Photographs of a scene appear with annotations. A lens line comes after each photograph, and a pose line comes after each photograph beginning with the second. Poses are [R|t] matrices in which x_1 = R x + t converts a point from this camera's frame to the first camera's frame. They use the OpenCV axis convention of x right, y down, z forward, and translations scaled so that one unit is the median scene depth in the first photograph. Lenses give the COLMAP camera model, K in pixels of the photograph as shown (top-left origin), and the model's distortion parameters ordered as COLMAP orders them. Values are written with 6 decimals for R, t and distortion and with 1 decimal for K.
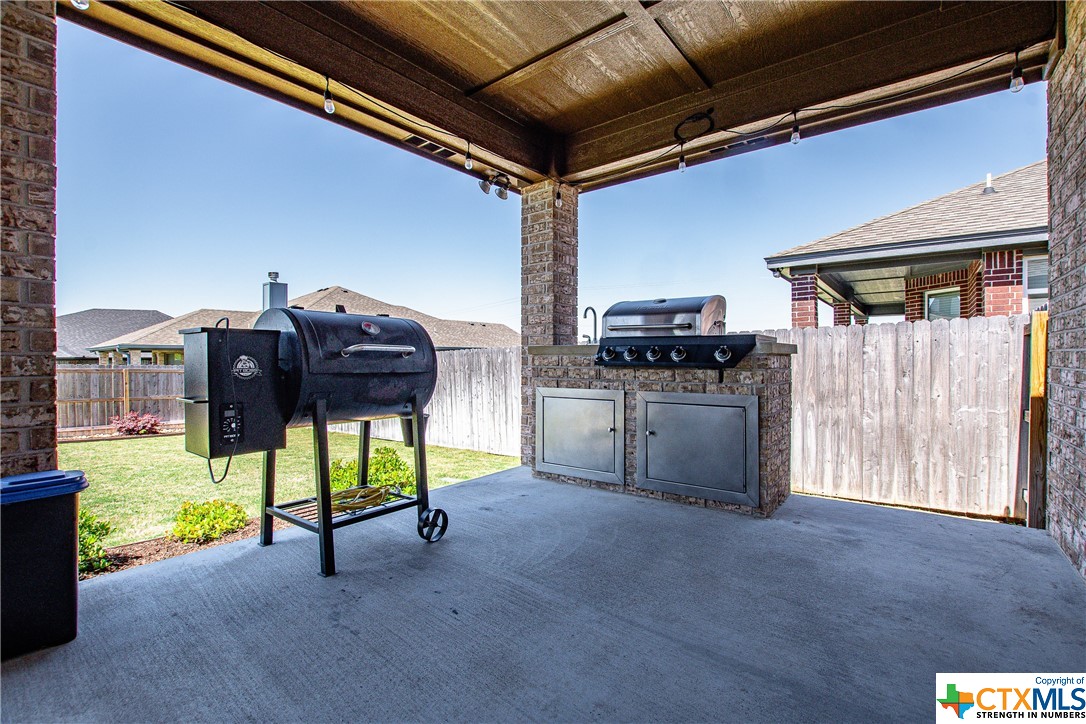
lens RADIAL K [[490.2, 0, 547.7], [0, 490.2, 360.5], [0, 0, 1]] dist [-0.041592, 0.009375]
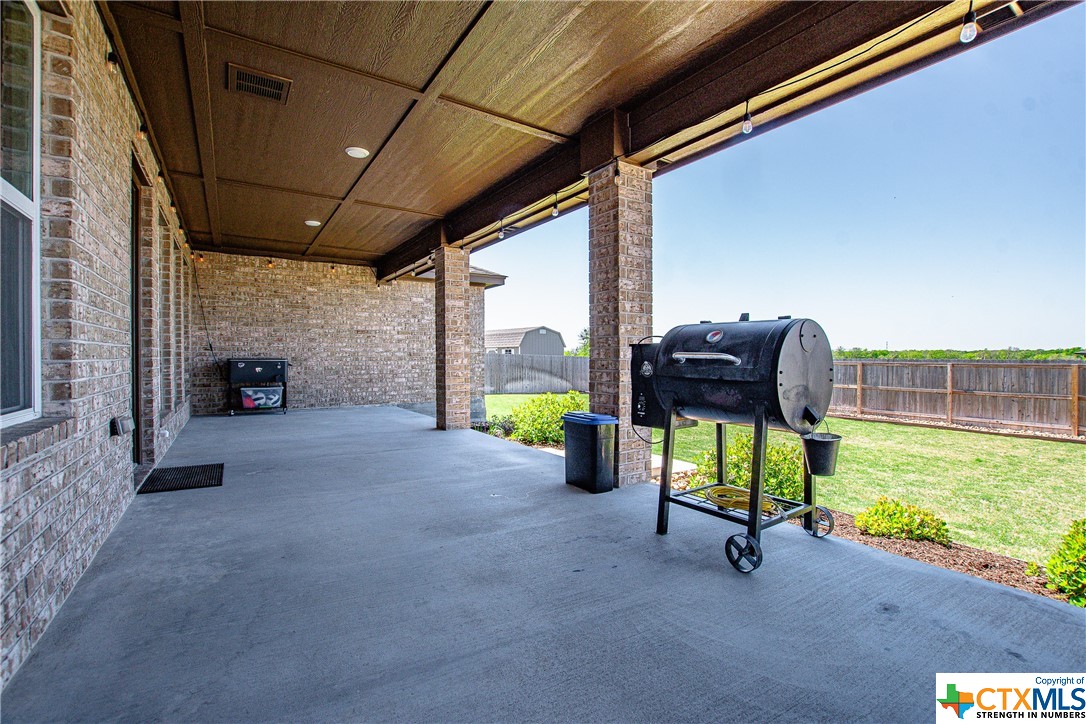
lens RADIAL K [[490.2, 0, 547.7], [0, 490.2, 360.5], [0, 0, 1]] dist [-0.041592, 0.009375]
pose [[-0.321029, 0.016814, -0.946920, 0.715701], [-0.001579, 0.999831, 0.018289, -0.031480], [0.947068, 0.007367, -0.320948, 0.942104]]
